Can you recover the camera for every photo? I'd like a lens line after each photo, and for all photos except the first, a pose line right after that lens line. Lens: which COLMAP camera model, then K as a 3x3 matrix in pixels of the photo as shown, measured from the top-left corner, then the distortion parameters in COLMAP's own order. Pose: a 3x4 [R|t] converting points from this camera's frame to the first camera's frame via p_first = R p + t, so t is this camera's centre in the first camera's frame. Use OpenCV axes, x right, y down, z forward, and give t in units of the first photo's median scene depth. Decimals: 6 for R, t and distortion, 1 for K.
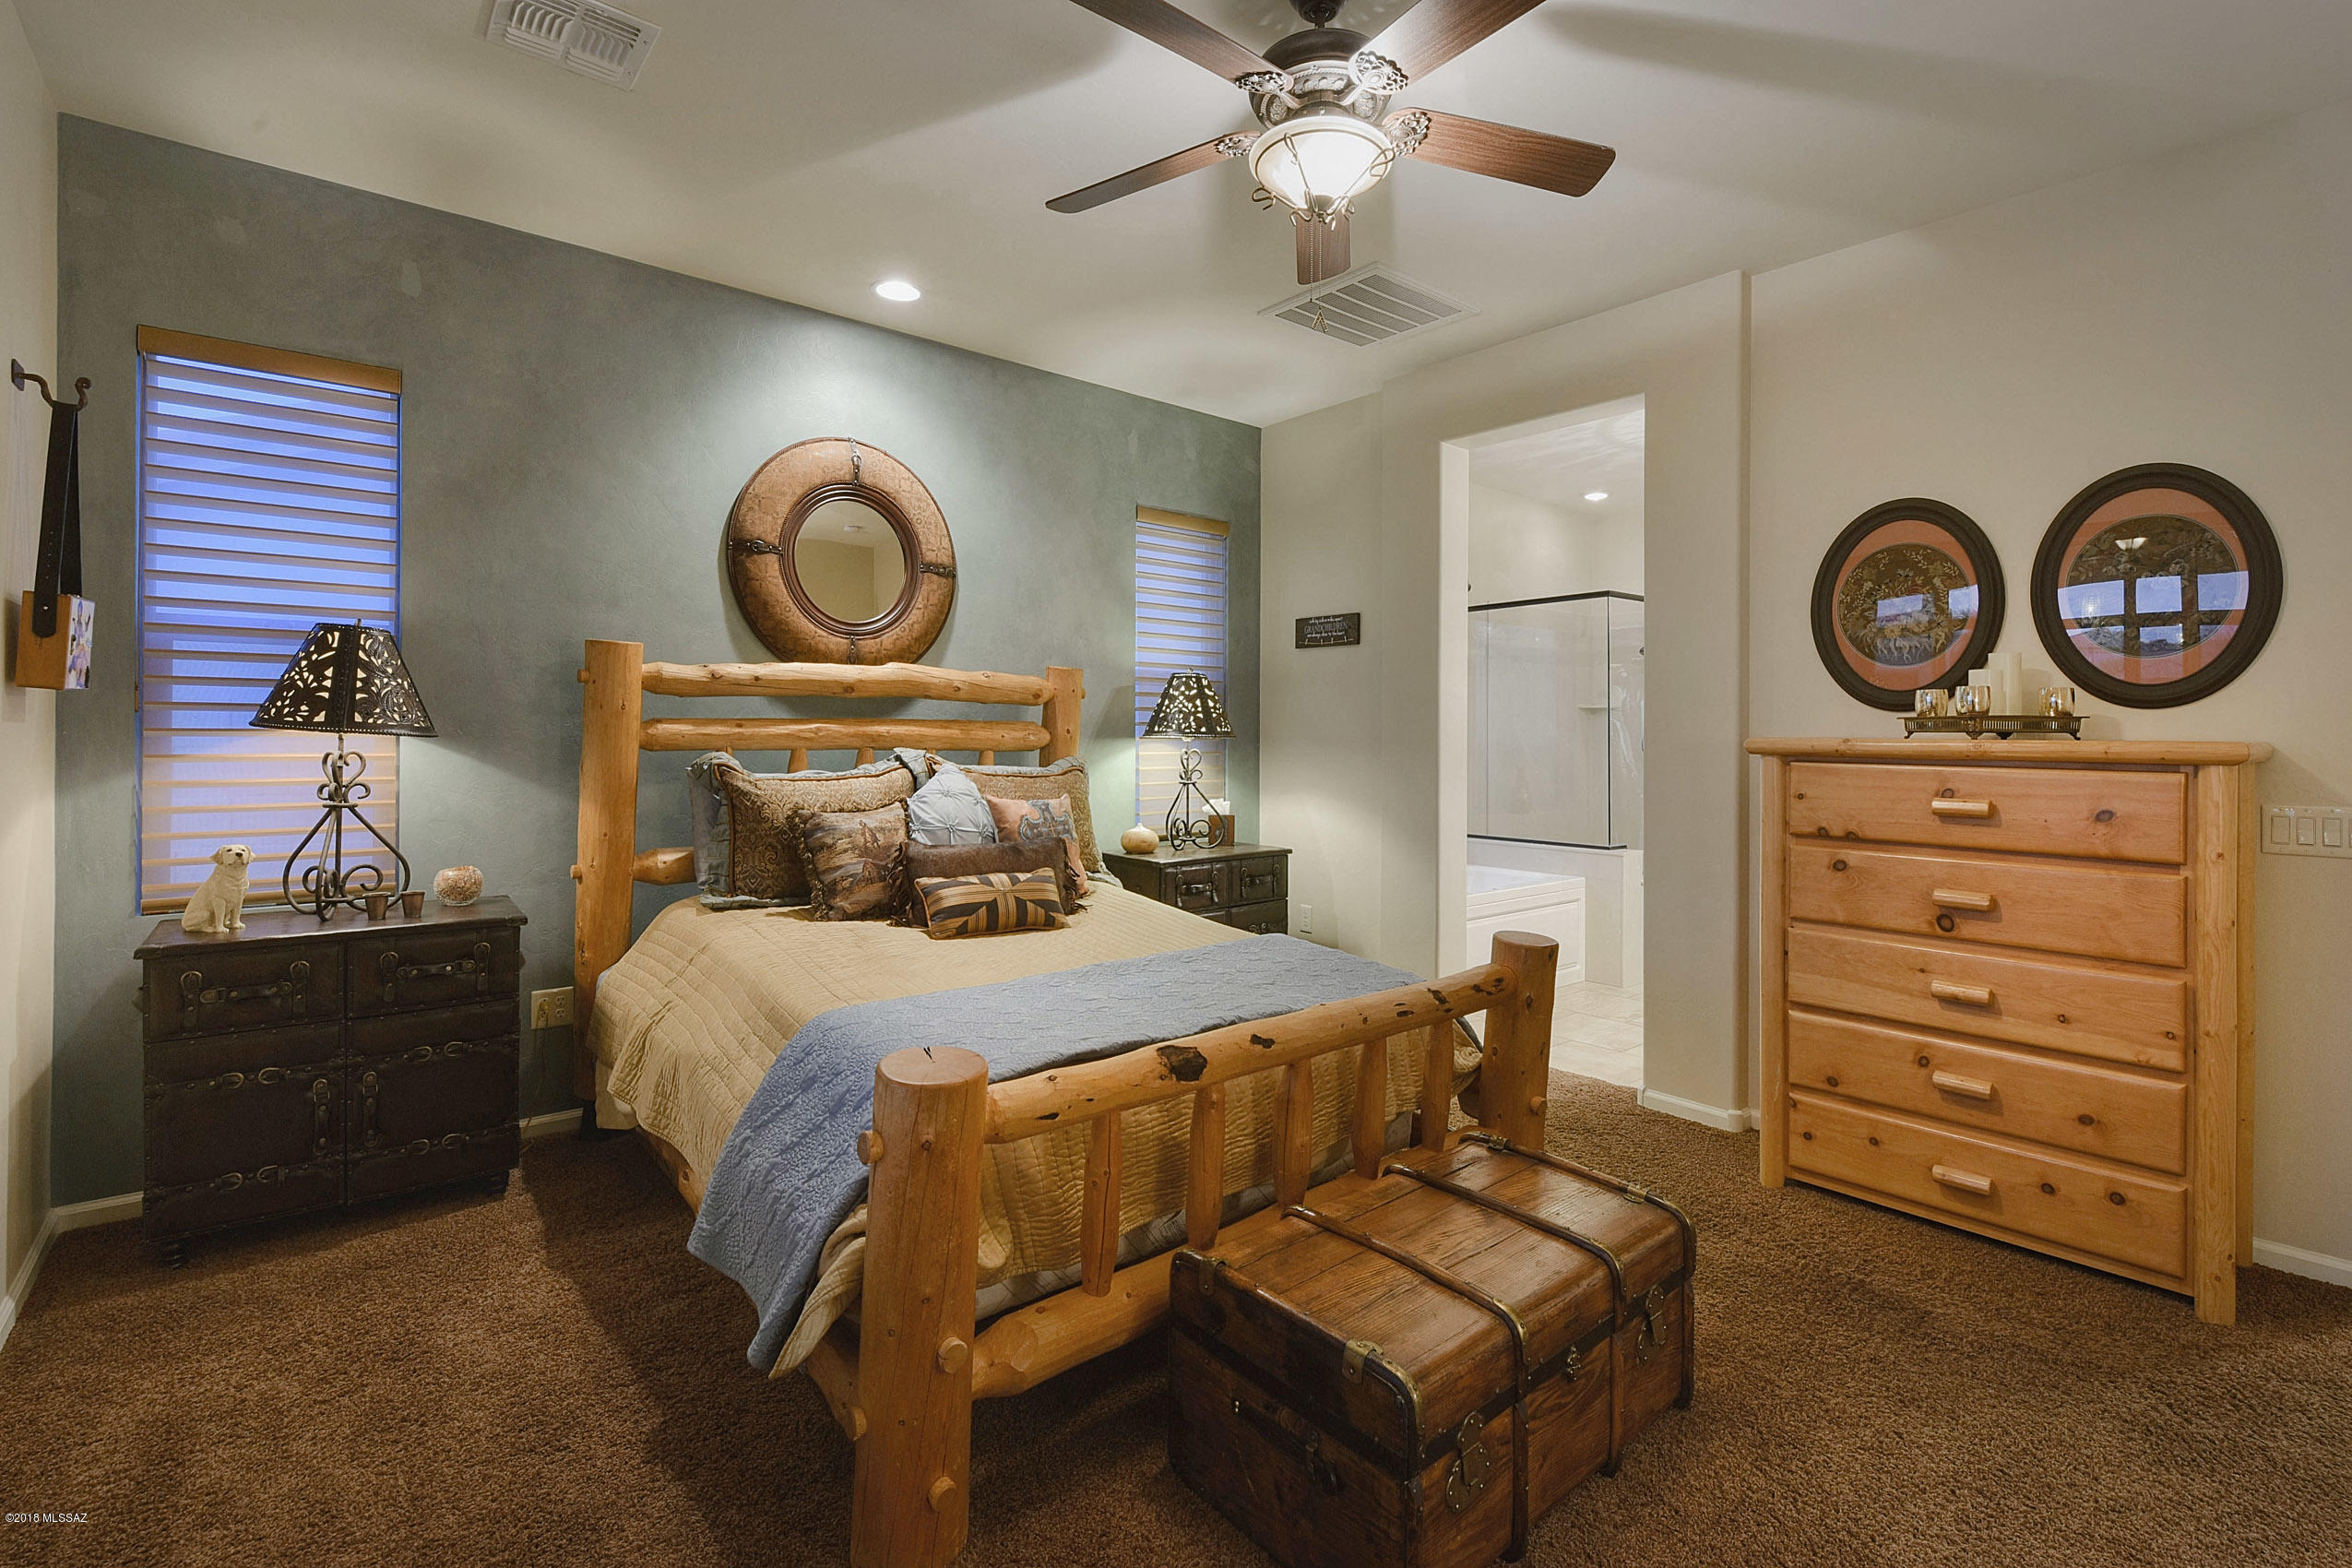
lens RADIAL K [[1086.7, 0, 1239.4], [0, 1086.7, 740.8], [0, 0, 1]] dist [-0.002876, -0.008963]
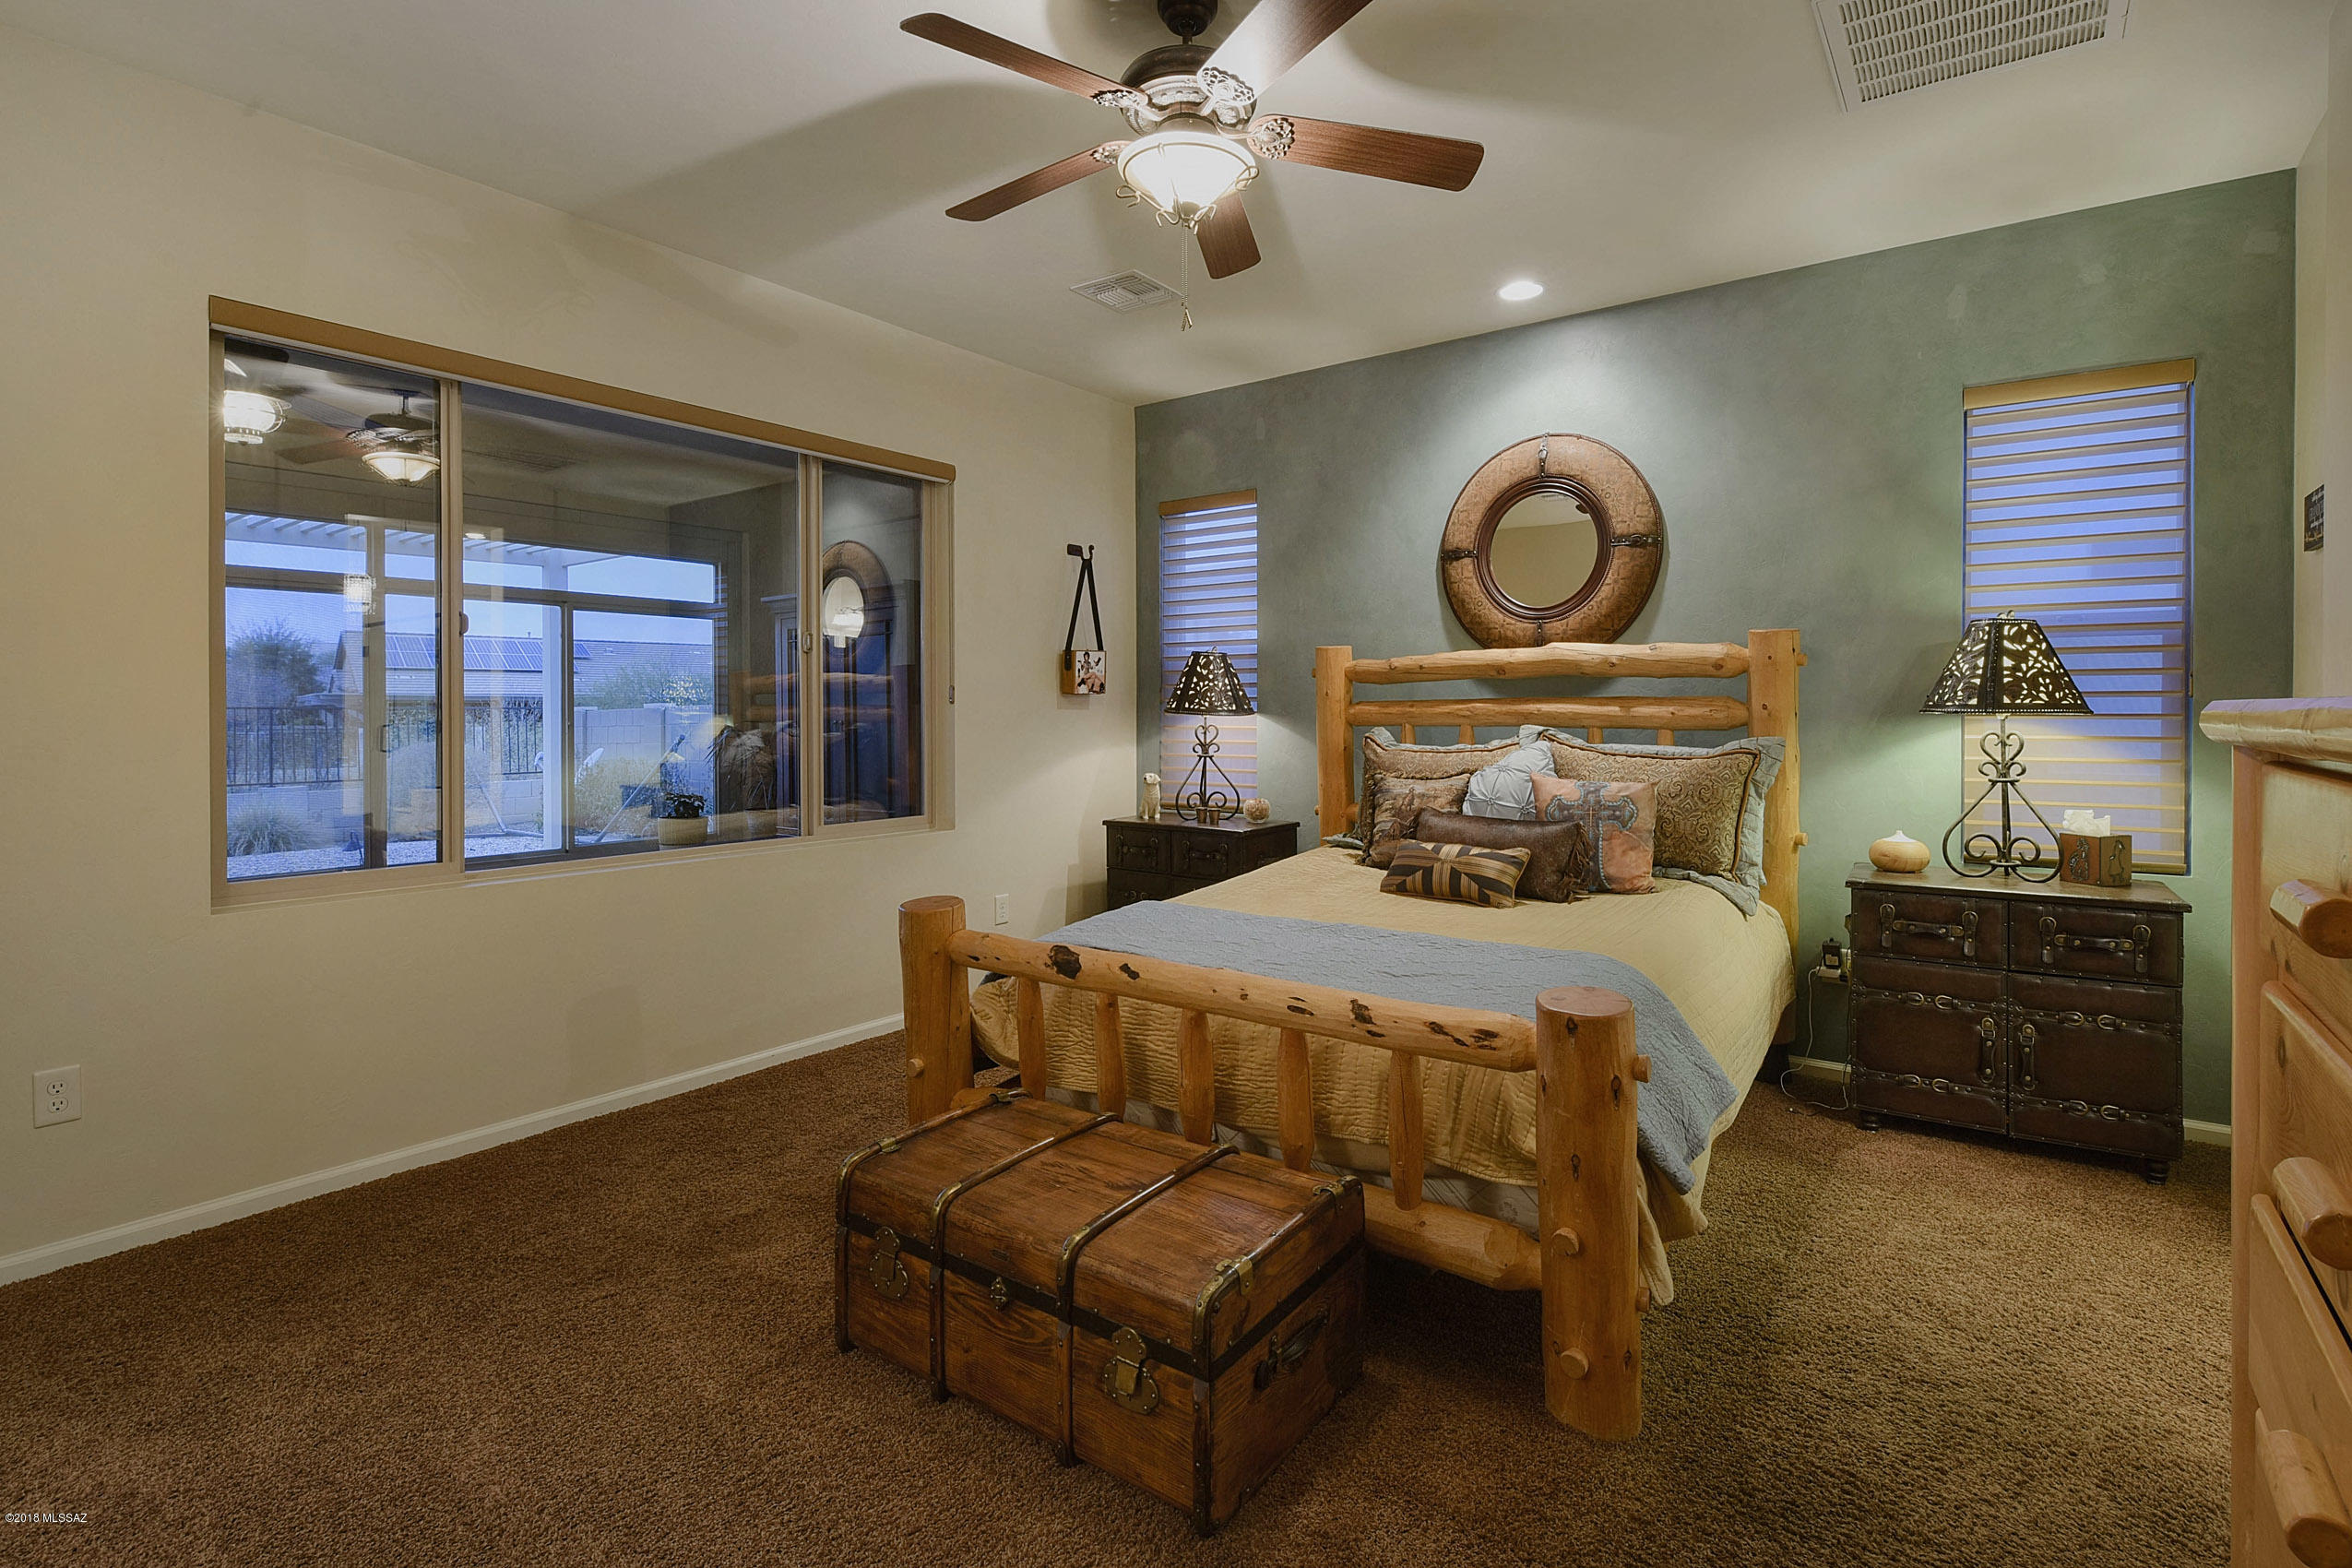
lens RADIAL K [[1107.1, 0, 1171.2], [0, 1107.1, 722.8], [0, 0, 1]] dist [-0.000932, -0.010585]
pose [[0.190106, 0.000540, -0.981763, 0.679119], [-0.003745, 0.999993, -0.000175, 0.006013], [0.981756, 0.003710, 0.190107, 0.466346]]
